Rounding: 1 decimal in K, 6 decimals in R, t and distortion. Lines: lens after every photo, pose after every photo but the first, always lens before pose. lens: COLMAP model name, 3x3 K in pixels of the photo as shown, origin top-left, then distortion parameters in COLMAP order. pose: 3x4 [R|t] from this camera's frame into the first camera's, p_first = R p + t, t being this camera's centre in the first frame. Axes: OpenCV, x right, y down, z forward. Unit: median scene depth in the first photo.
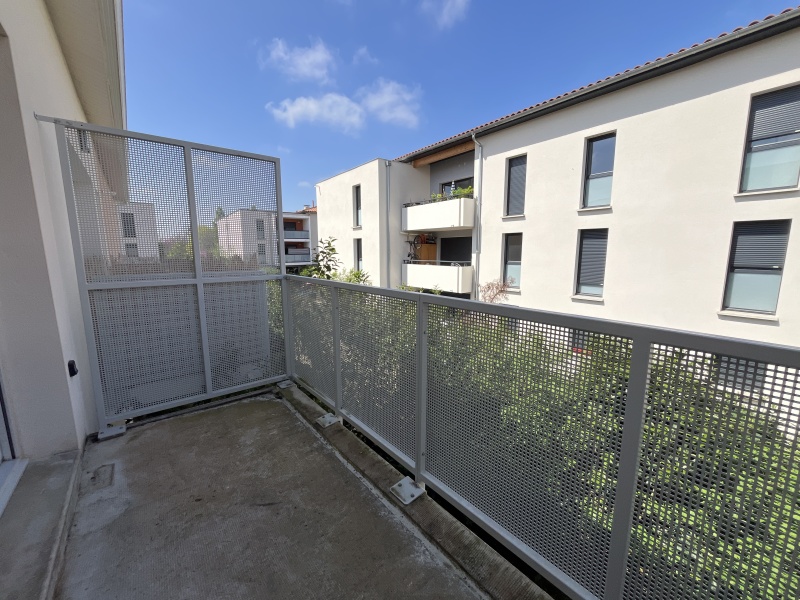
lens RADIAL K [[322.2, 0, 401.7], [0, 322.2, 304.0], [0, 0, 1]] dist [-0.002206, -0.000547]
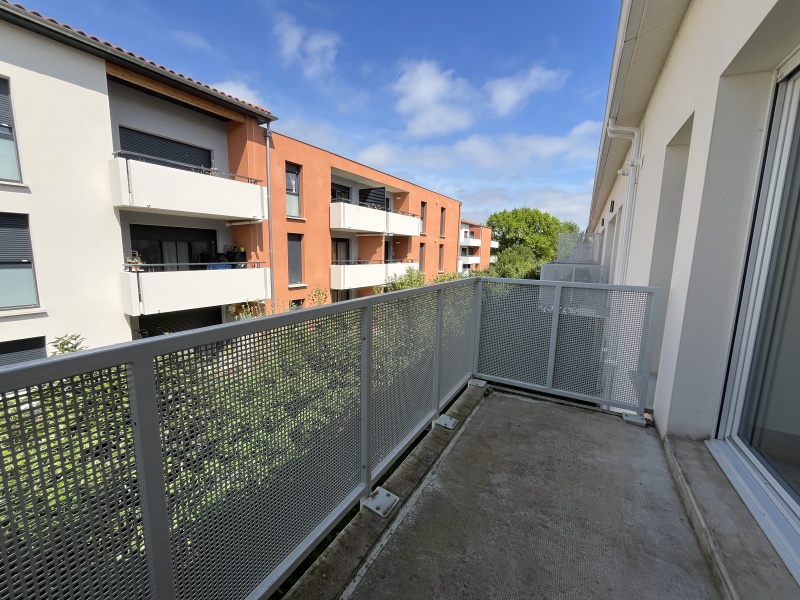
lens RADIAL K [[322.2, 0, 401.2], [0, 322.2, 294.9], [0, 0, 1]] dist [-0.002206, -0.000547]
pose [[-0.358163, -0.128959, 0.924710, -0.787598], [0.131175, 0.973641, 0.186591, -0.182201], [-0.924398, 0.188129, -0.331806, 1.121676]]
